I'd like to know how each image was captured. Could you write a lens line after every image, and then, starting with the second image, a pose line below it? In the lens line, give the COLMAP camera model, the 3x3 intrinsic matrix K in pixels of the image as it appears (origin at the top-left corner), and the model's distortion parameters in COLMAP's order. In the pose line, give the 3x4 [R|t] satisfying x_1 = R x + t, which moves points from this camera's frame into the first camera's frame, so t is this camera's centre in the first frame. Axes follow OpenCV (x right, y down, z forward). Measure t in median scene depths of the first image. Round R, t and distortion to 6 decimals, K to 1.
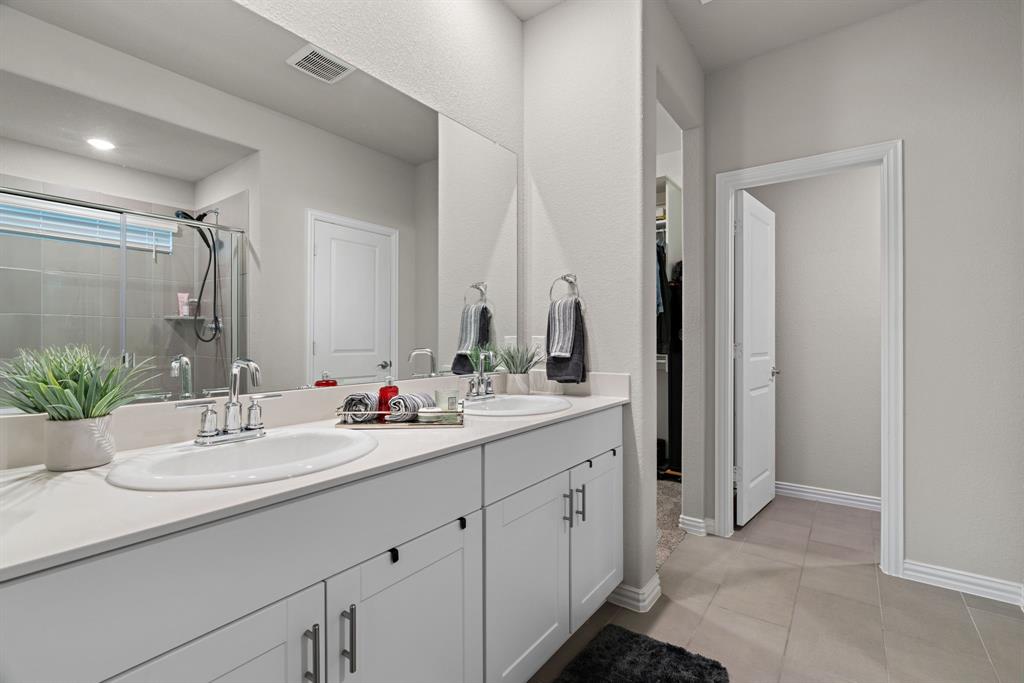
lens RADIAL K [[471.2, 0, 513.5], [0, 471.2, 339.2], [0, 0, 1]] dist [-0.009380, 0.000610]
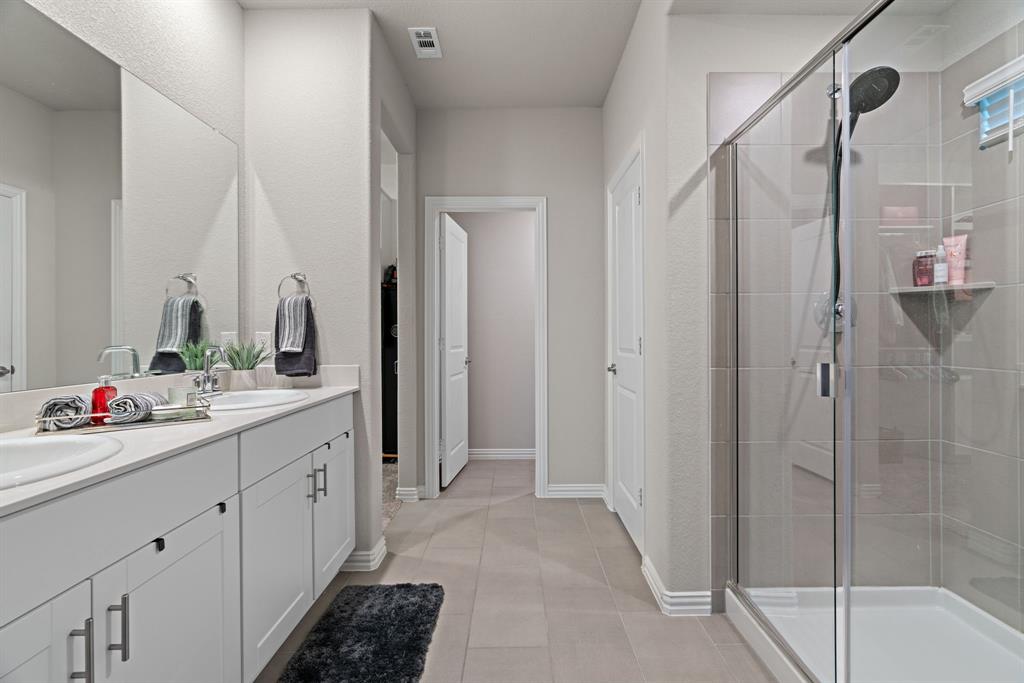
lens RADIAL K [[480.3, 0, 513.8], [0, 480.3, 339.0], [0, 0, 1]] dist [-0.005153, -0.000243]
pose [[0.814154, -0.006842, 0.580608, -0.117498], [0.003299, 0.999969, 0.007158, 0.003200], [-0.580639, -0.003912, 0.814152, -0.154245]]
